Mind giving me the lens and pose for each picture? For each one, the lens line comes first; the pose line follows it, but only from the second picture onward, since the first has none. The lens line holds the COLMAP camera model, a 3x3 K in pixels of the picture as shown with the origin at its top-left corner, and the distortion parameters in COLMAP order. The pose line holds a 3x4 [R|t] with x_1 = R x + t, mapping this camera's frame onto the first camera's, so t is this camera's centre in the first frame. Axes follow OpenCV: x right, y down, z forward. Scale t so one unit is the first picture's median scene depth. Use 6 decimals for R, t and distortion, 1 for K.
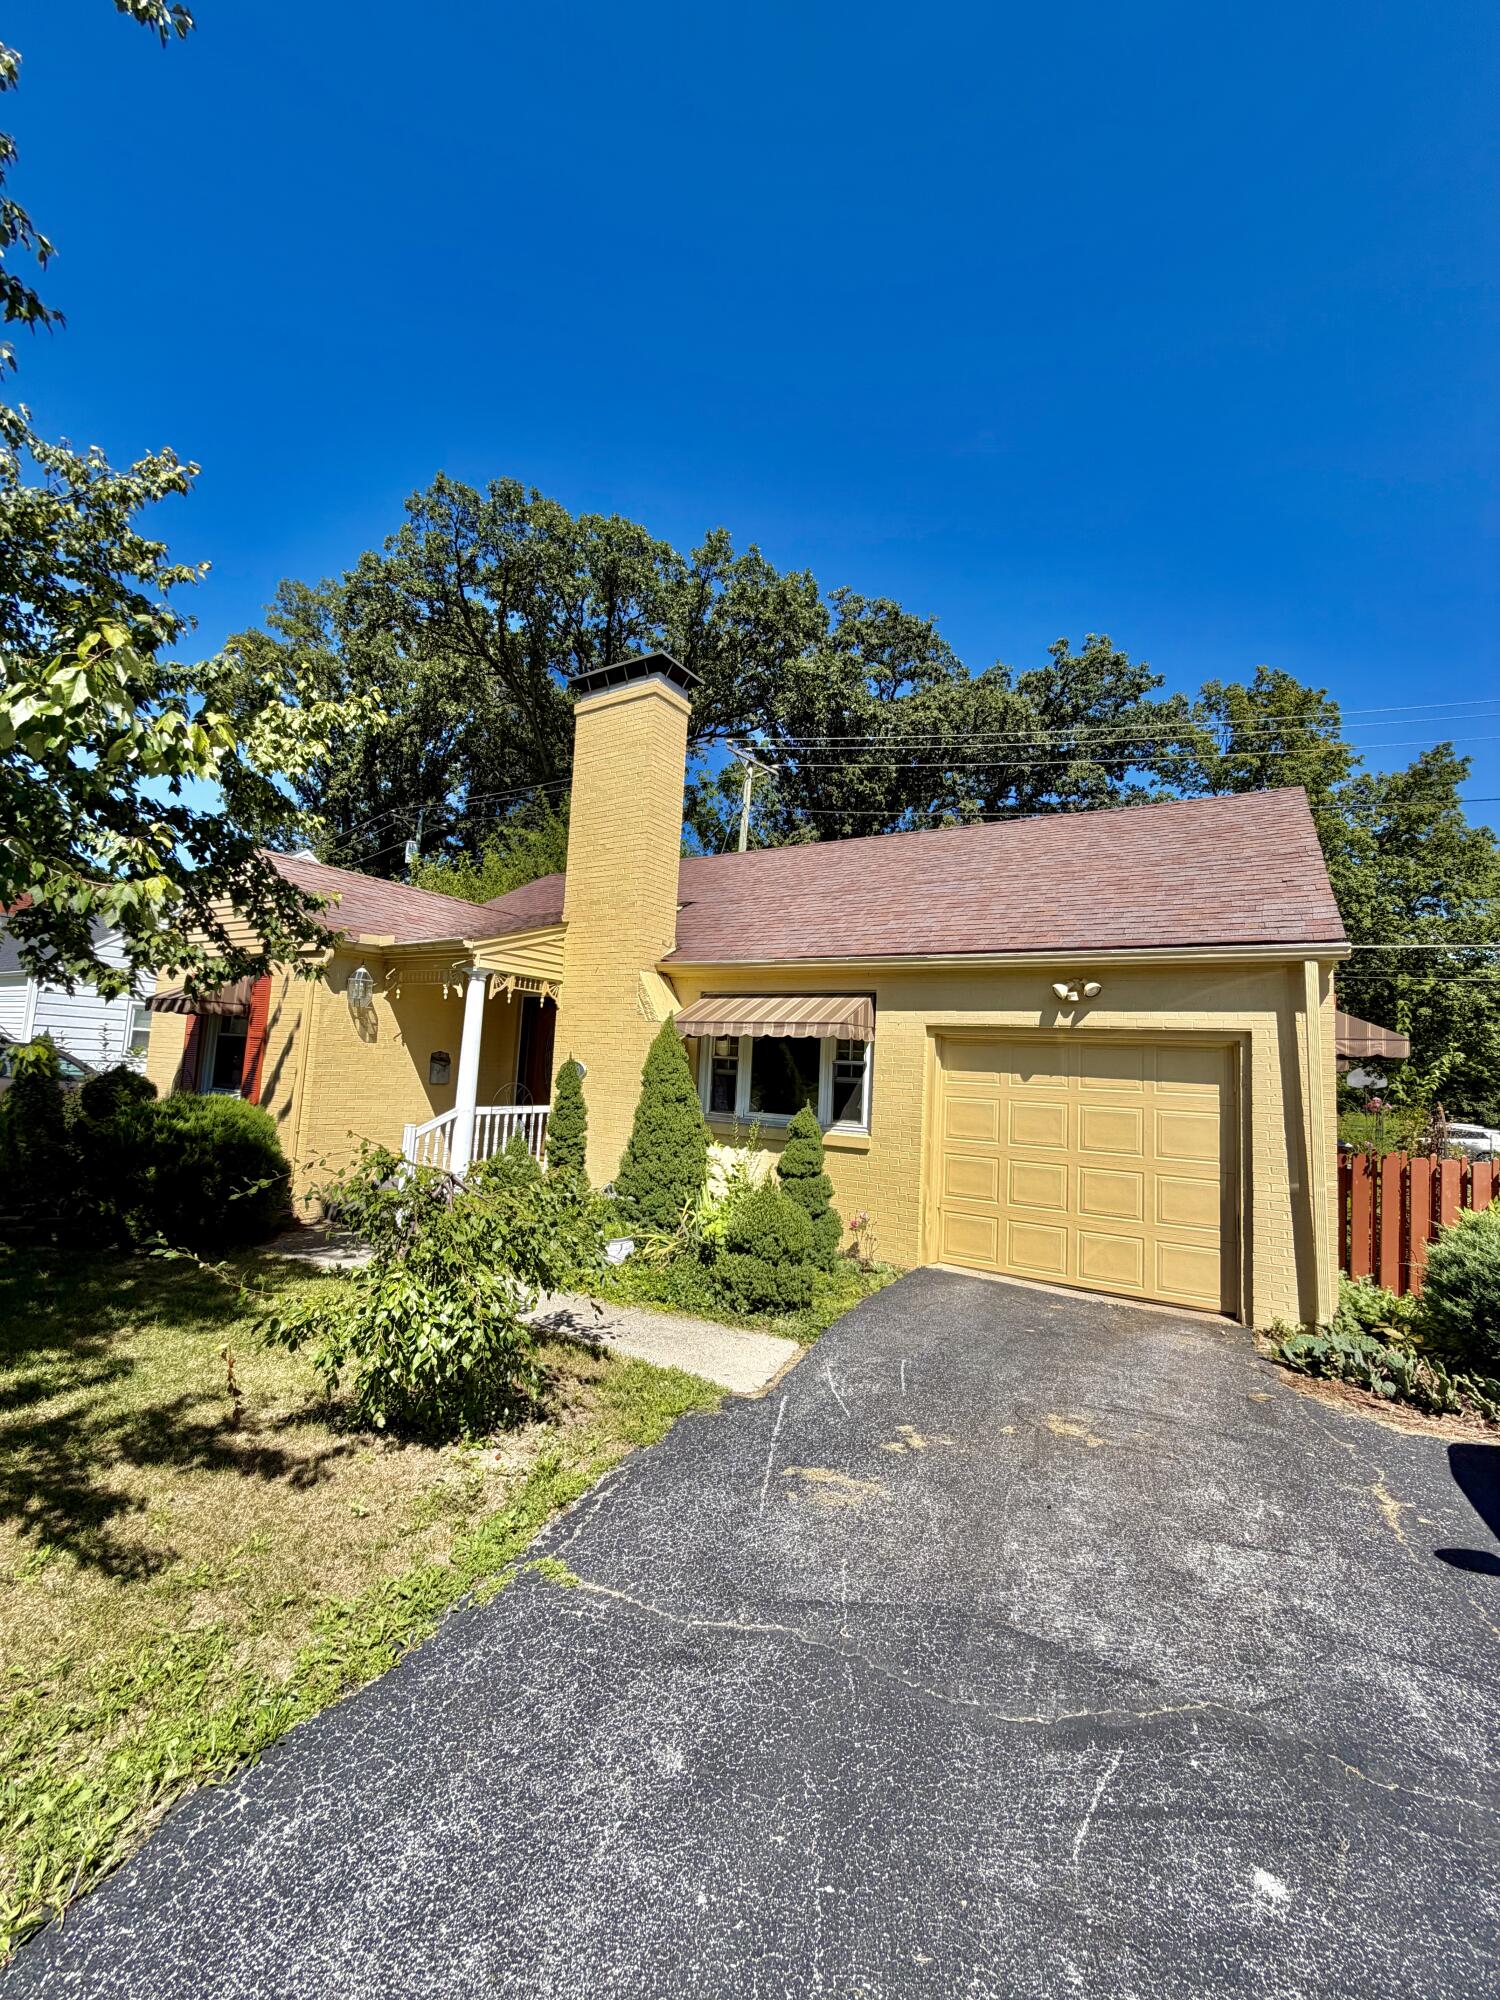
lens RADIAL K [[798.0, 0, 746.5], [0, 798.0, 996.2], [0, 0, 1]] dist [-0.000568, 0.000305]
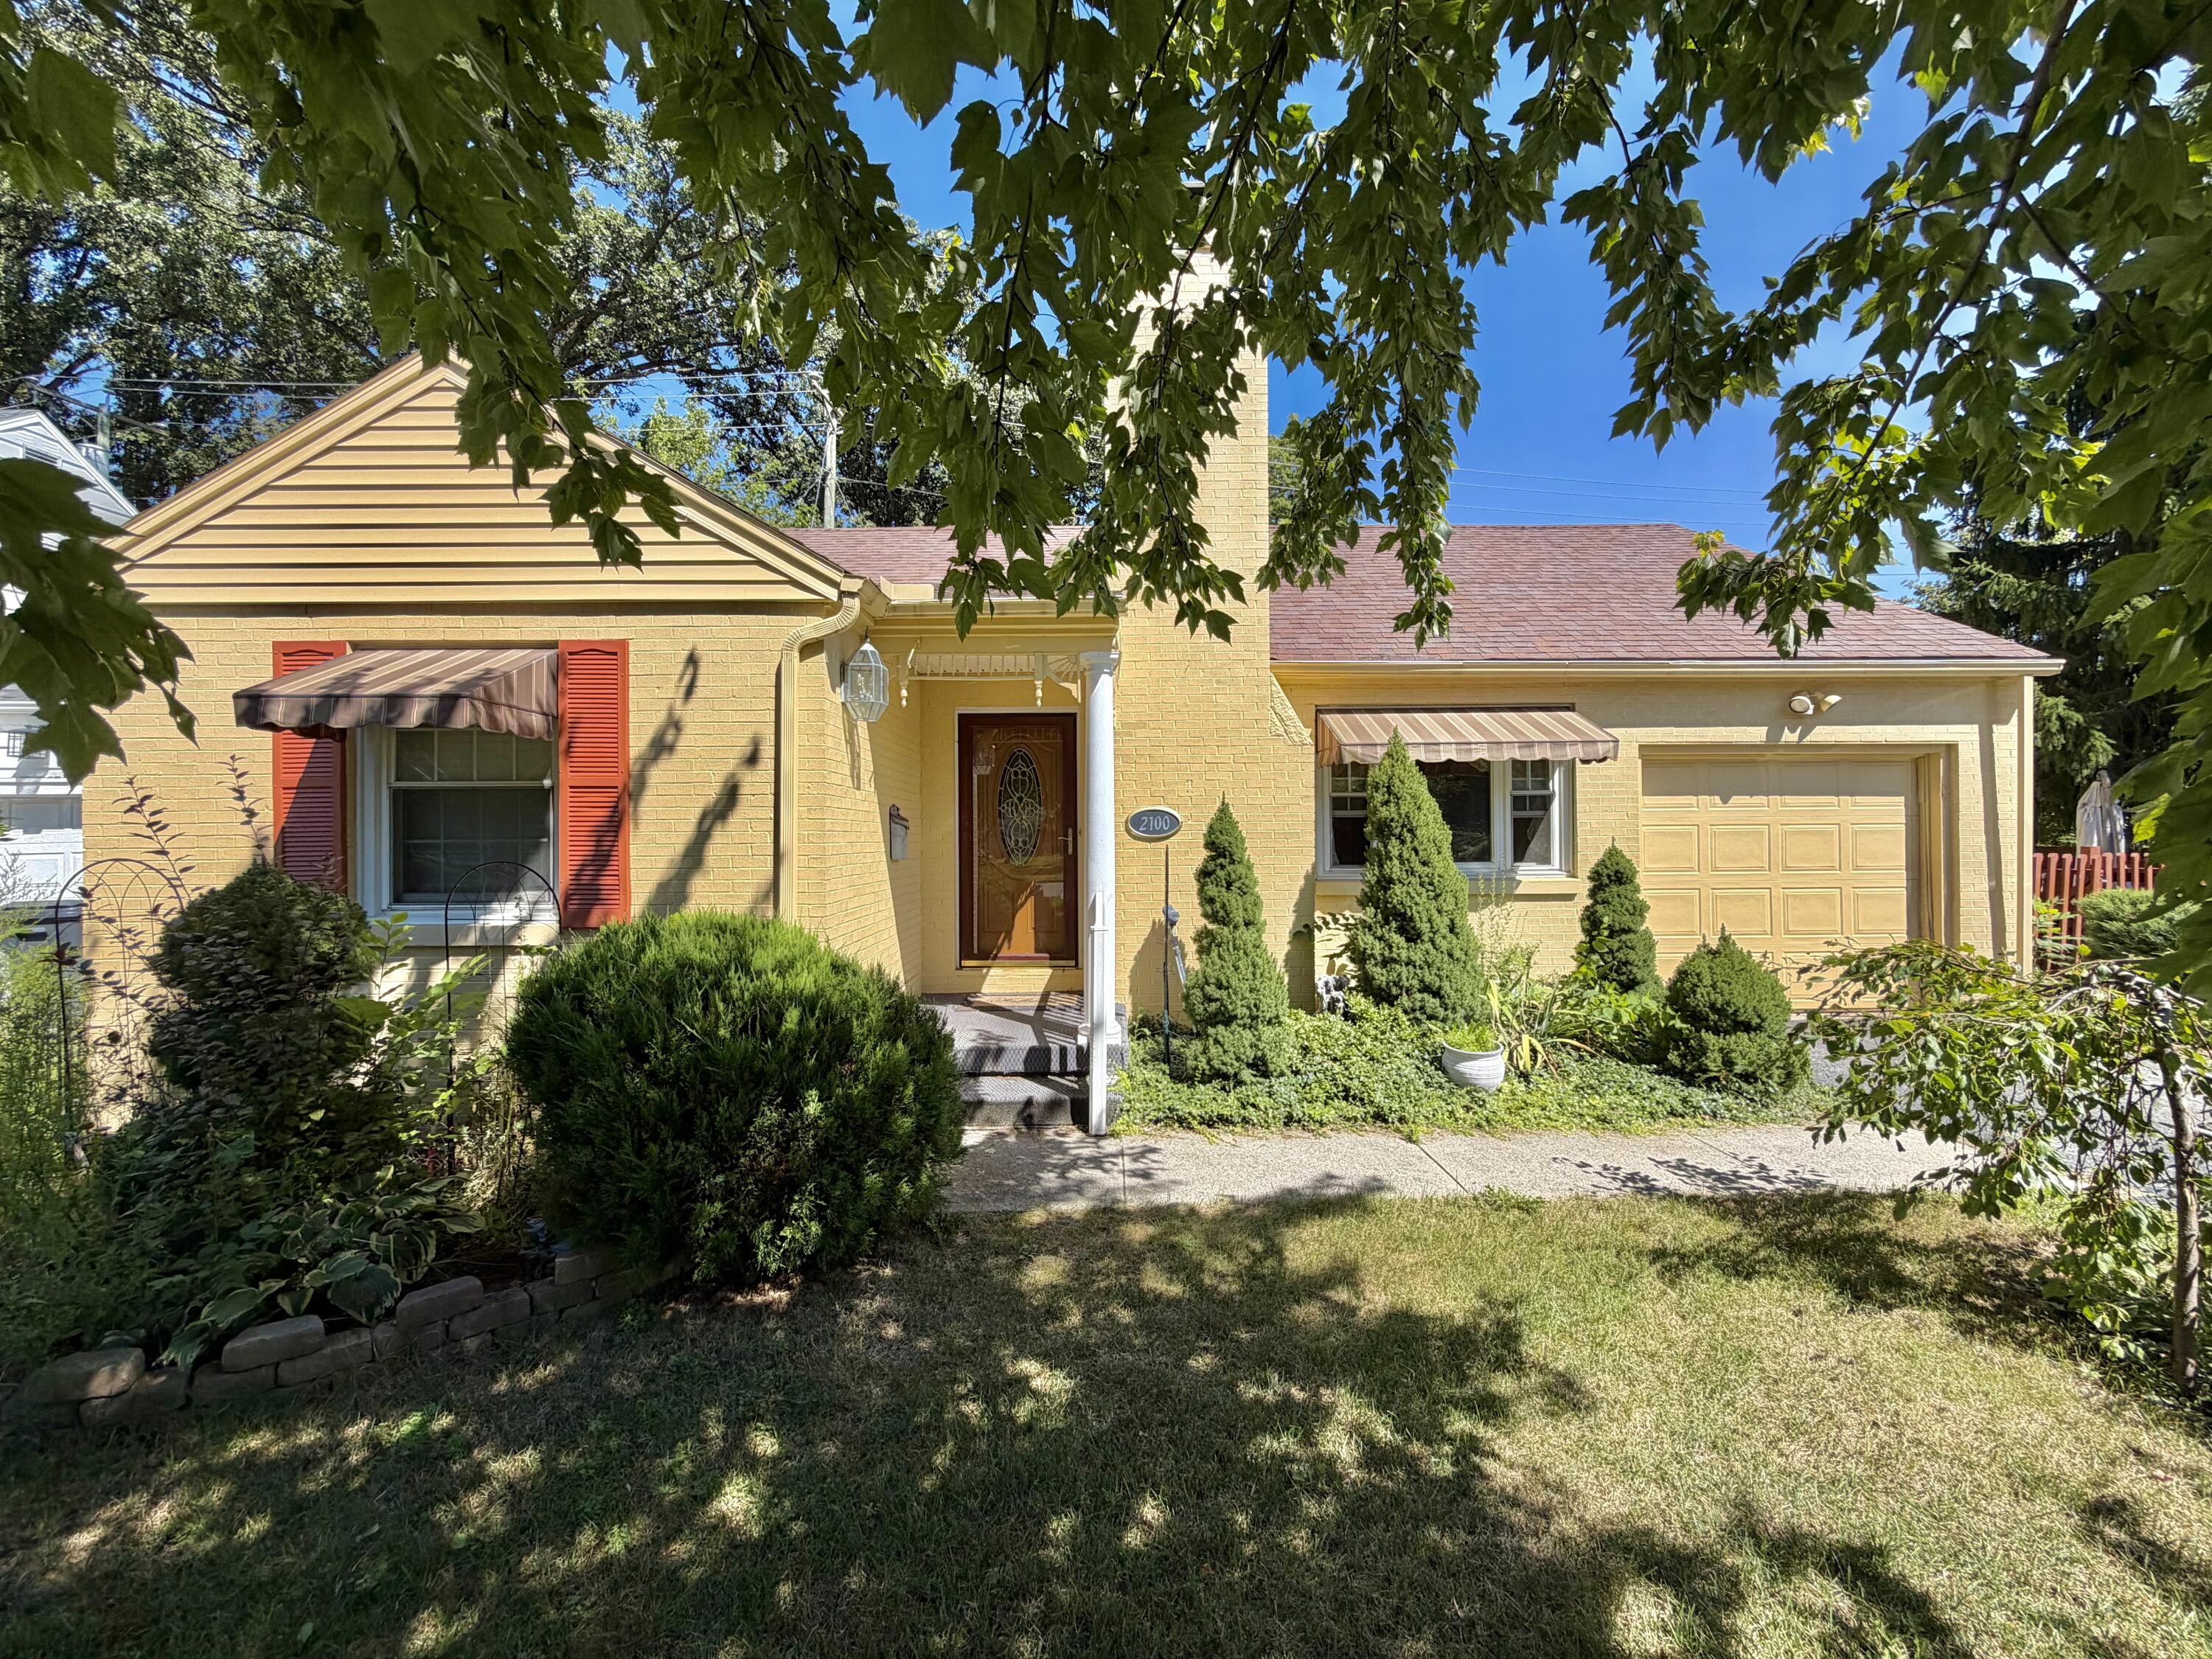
lens RADIAL K [[882.6, 0, 1106.0], [0, 882.6, 829.5], [0, 0, 1]] dist [-0.000568, 0.000305]
pose [[0.843944, -0.054538, 0.533651, -0.871020], [0.002922, 0.995271, 0.097092, 0.037749], [-0.536423, -0.080381, 0.840113, 0.564472]]
